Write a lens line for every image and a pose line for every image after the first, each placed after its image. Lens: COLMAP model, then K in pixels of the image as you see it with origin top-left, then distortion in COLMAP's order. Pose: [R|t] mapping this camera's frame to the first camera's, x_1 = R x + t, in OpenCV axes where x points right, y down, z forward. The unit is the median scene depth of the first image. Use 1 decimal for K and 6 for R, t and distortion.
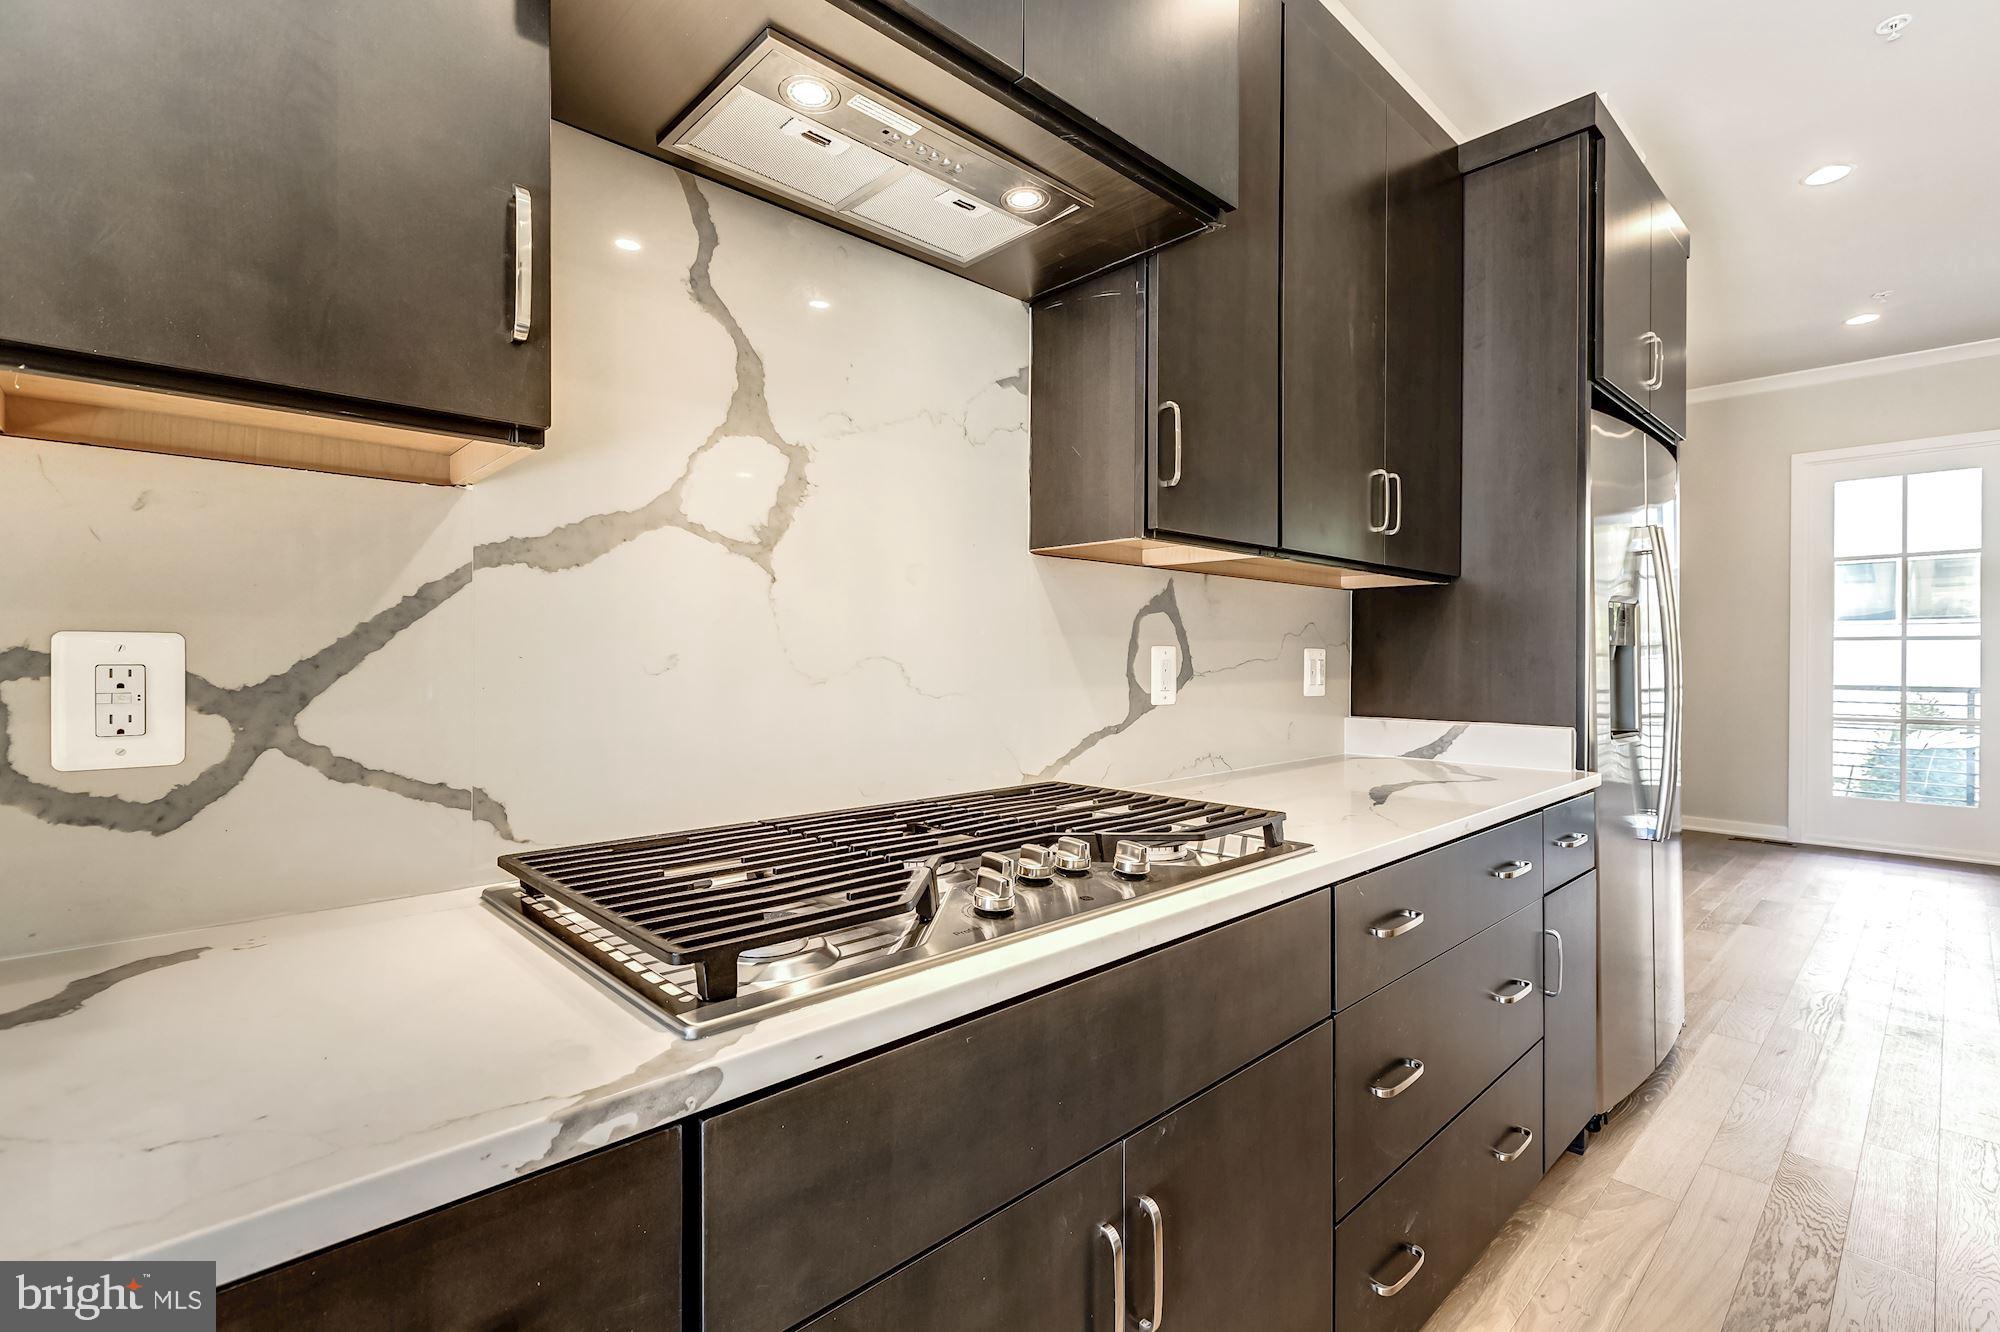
lens RADIAL K [[919.0, 0, 1007.2], [0, 919.0, 656.8], [0, 0, 1]] dist [0.002032, -0.000922]
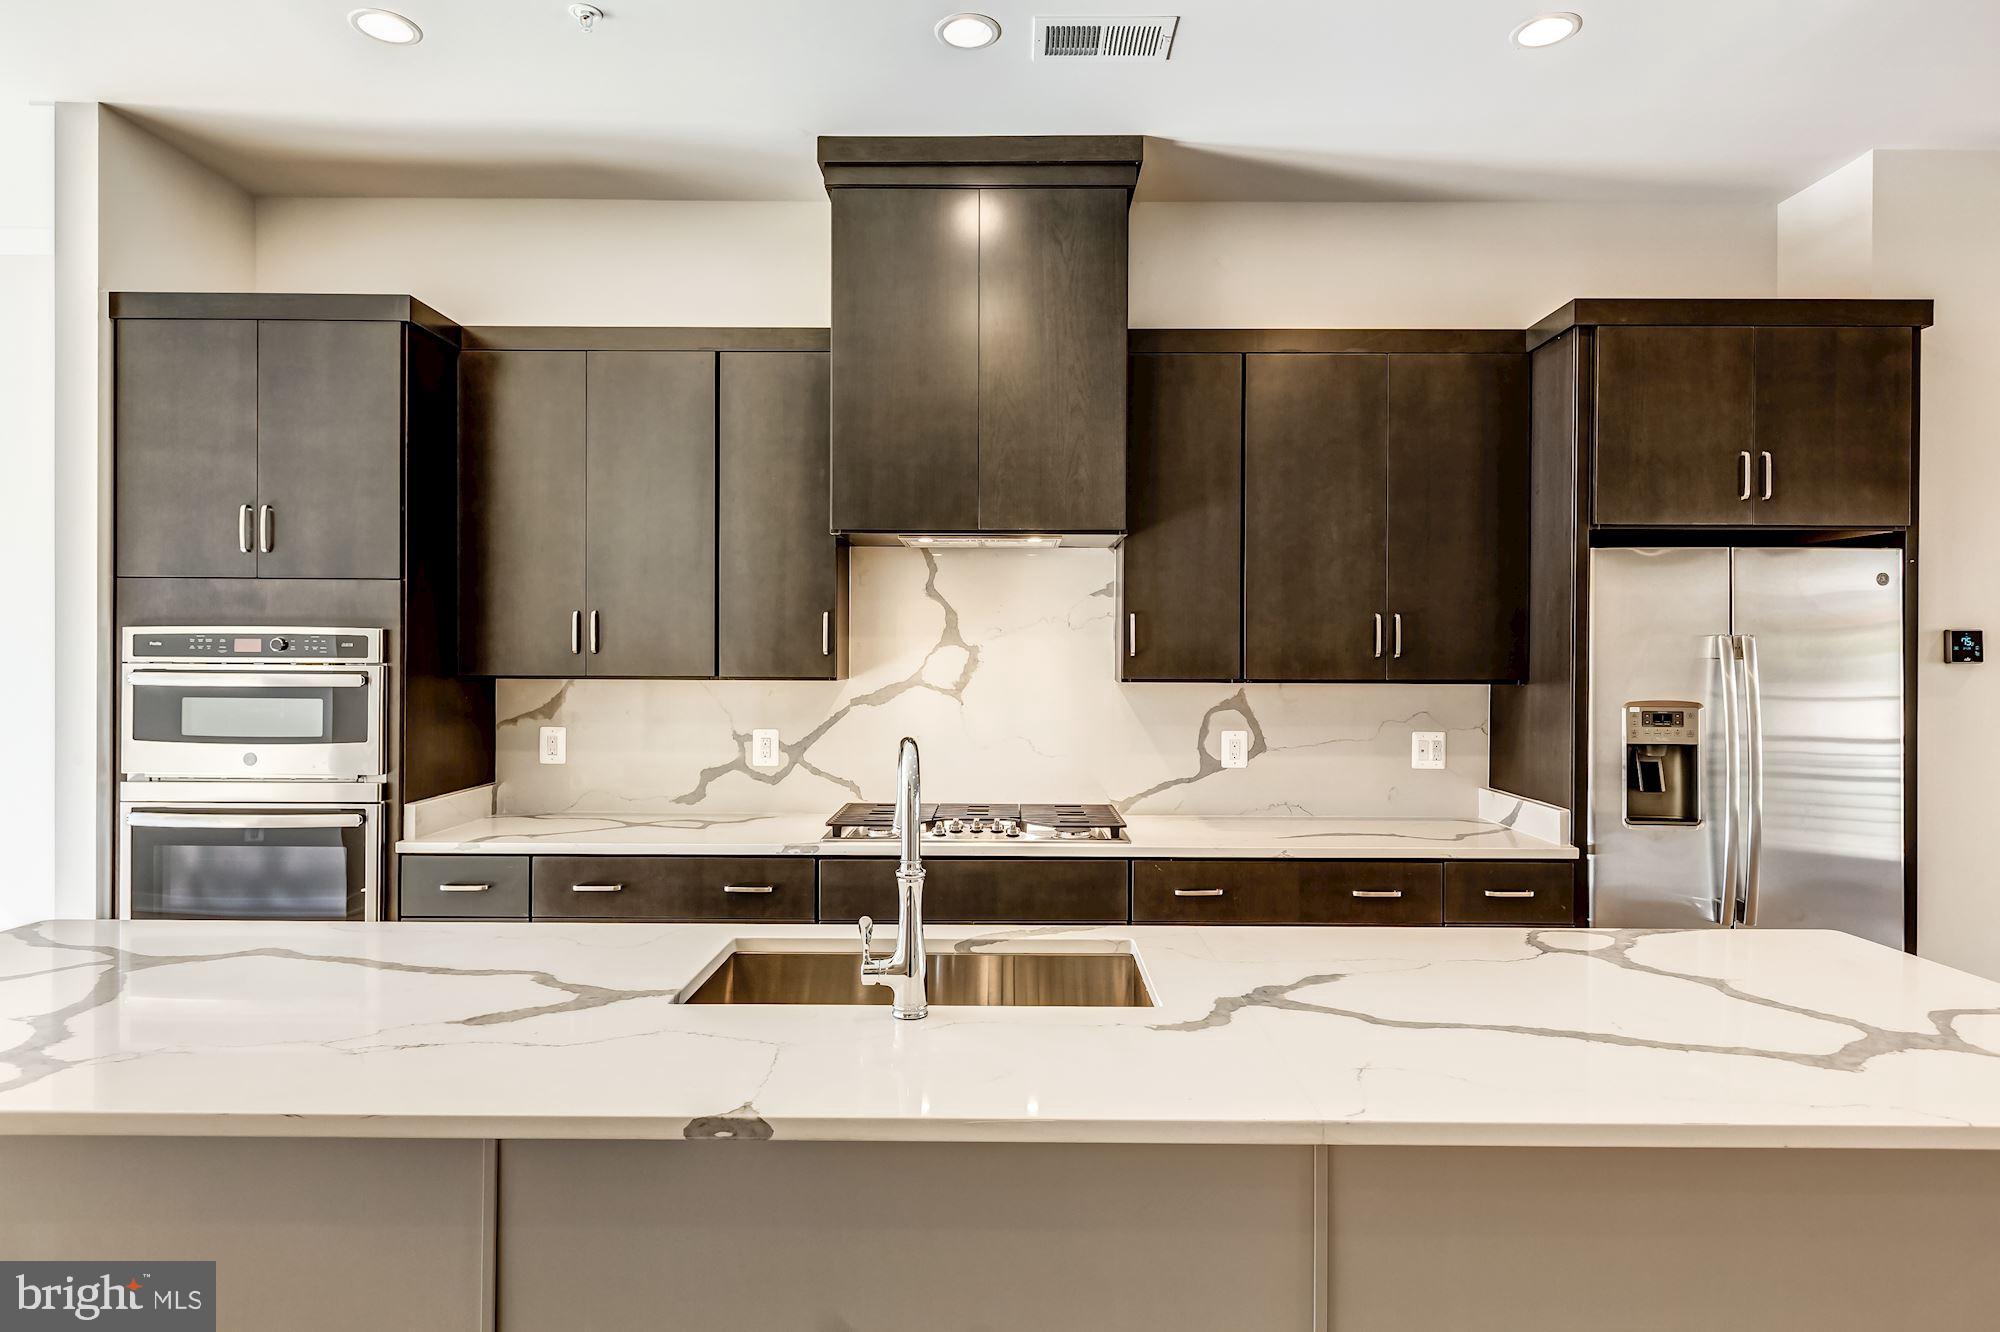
lens RADIAL K [[1147.3, 0, 1001.1], [0, 1147.3, 664.5], [0, 0, 1]] dist [0.001062, -0.000001]
pose [[0.713889, 0.001703, -0.700257, 1.875921], [-0.002992, 0.999995, -0.000619, -0.182986], [0.700253, 0.002537, 0.713891, -1.036973]]
